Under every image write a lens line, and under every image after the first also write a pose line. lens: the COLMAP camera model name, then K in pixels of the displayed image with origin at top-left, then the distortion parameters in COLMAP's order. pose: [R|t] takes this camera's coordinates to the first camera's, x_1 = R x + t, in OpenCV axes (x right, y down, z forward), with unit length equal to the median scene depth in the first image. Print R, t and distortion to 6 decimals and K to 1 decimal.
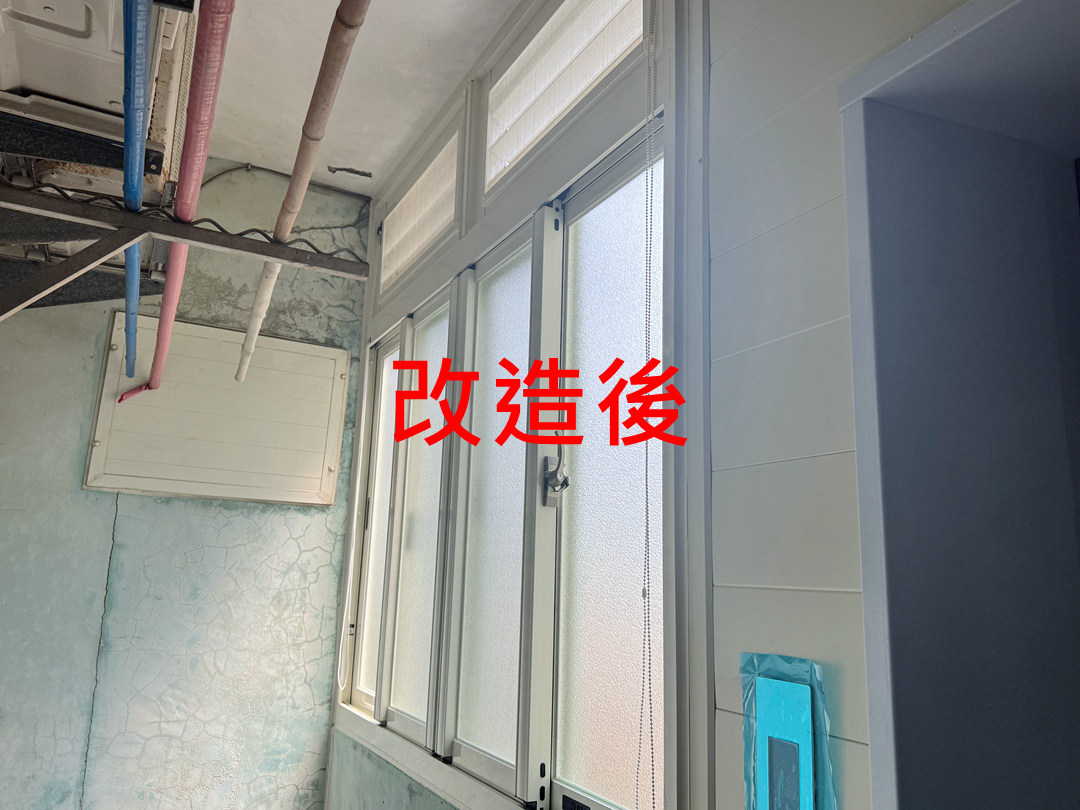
lens RADIAL K [[807.8, 0, 546.1], [0, 807.8, 408.7], [0, 0, 1]] dist [0.023012, -0.019241]
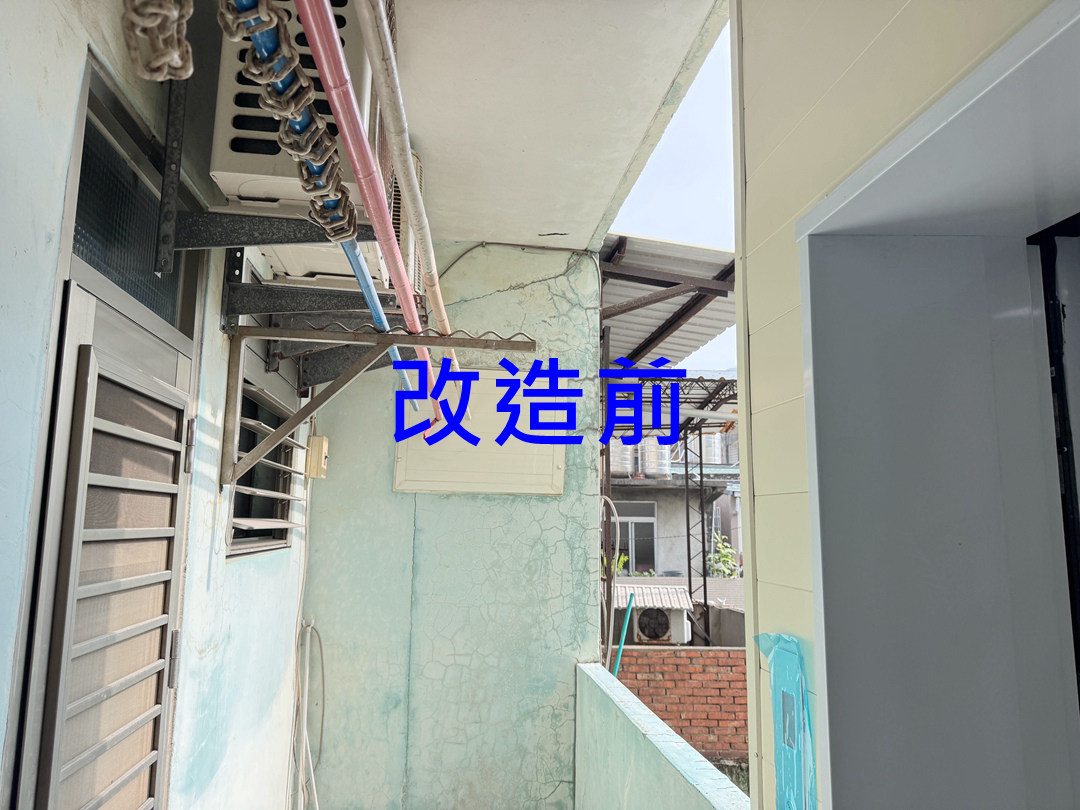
lens RADIAL K [[702.5, 0, 541.4], [0, 702.5, 403.6], [0, 0, 1]] dist [0.049483, 0.001198]
pose [[0.938339, -0.076399, -0.337170, 0.107439], [0.085708, 0.996238, 0.012787, -0.048477], [0.334925, -0.040897, 0.941357, -0.082767]]
